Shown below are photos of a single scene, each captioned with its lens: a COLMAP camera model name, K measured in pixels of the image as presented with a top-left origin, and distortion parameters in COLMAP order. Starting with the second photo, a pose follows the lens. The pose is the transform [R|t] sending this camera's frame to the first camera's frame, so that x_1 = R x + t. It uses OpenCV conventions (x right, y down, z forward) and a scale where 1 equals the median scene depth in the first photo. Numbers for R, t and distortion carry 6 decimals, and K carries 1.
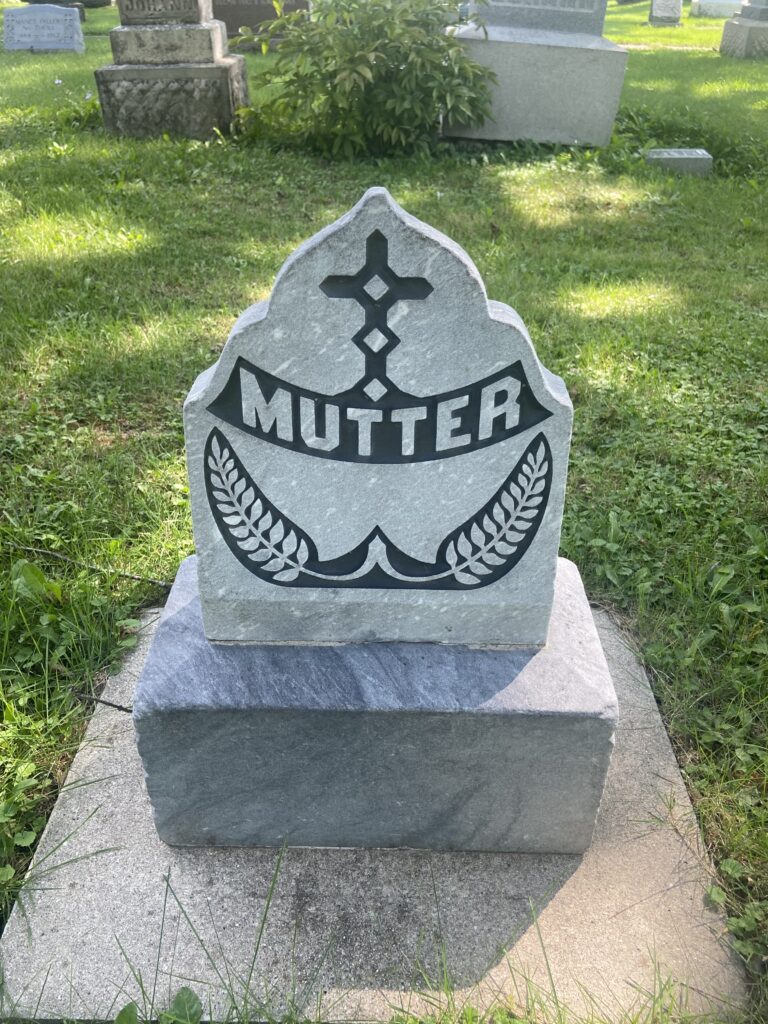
lens RADIAL K [[761.6, 0, 384.6], [0, 761.6, 509.6], [0, 0, 1]] dist [0.012632, 0.013754]
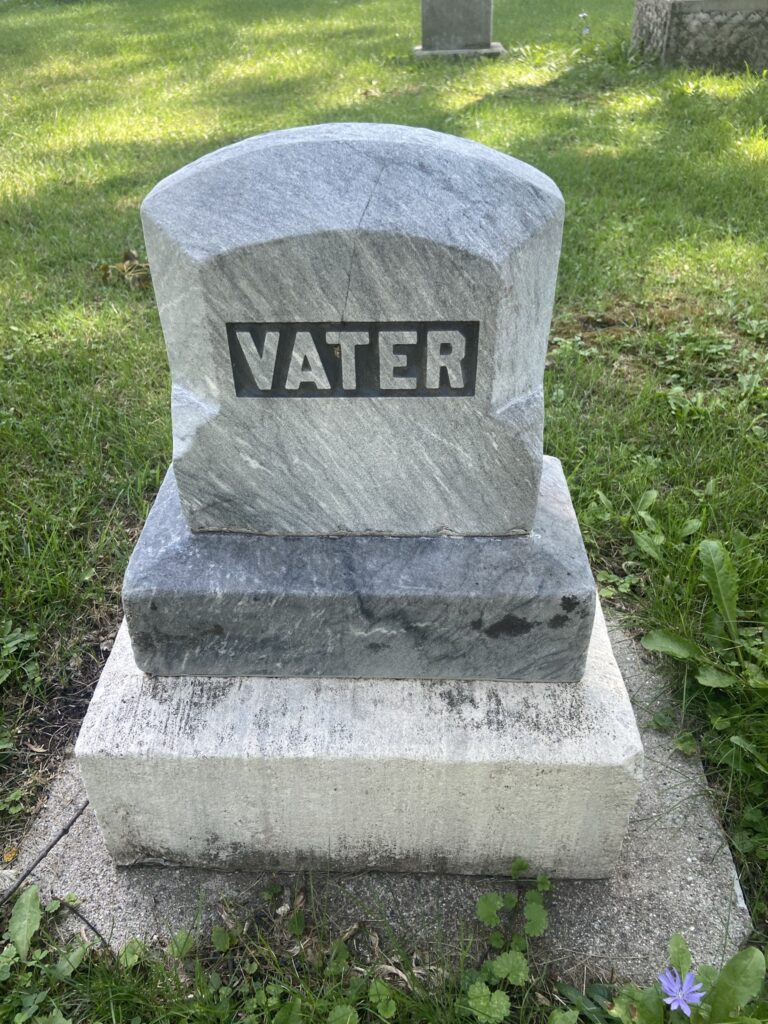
lens RADIAL K [[761.6, 0, 382.6], [0, 761.6, 512.6], [0, 0, 1]] dist [0.012632, 0.013754]
pose [[0.998409, 0.042294, -0.037284, -3.711531], [-0.038938, 0.995487, 0.086543, 0.020414], [0.040776, -0.084954, 0.995550, -0.239010]]
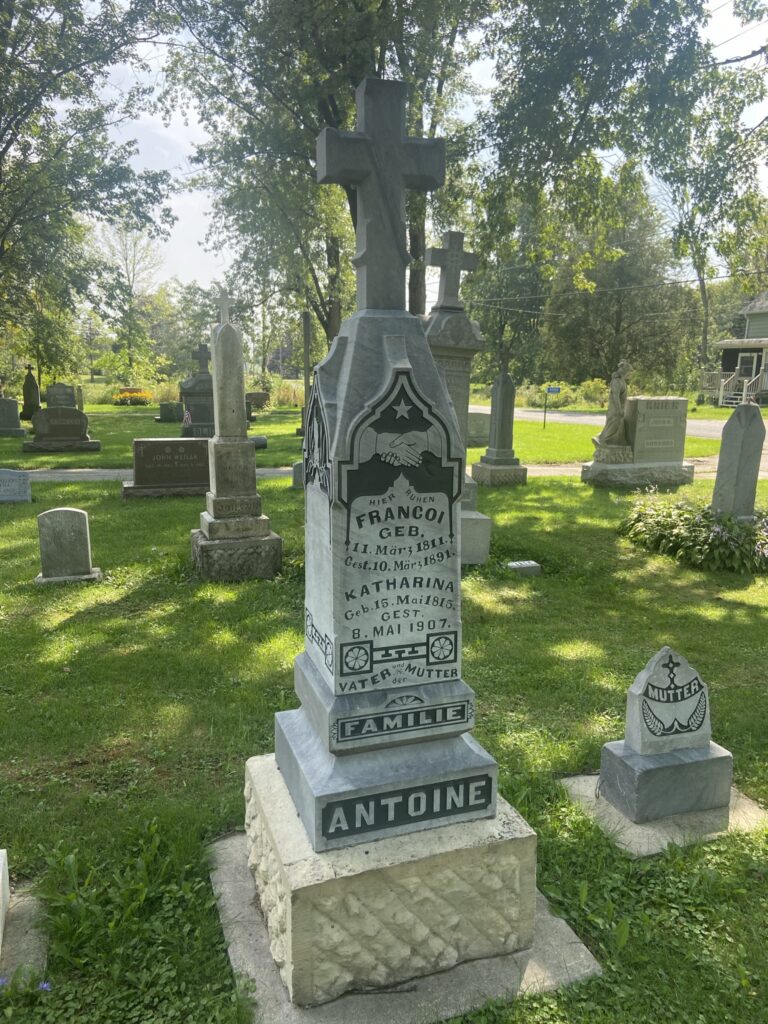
lens RADIAL K [[761.6, 0, 380.2], [0, 761.6, 507.9], [0, 0, 1]] dist [0.012632, 0.013754]
pose [[0.943879, -0.044040, 0.327343, -2.951276], [0.181361, 0.897403, -0.402213, 0.392036], [-0.276045, 0.439008, 0.855027, -2.780980]]
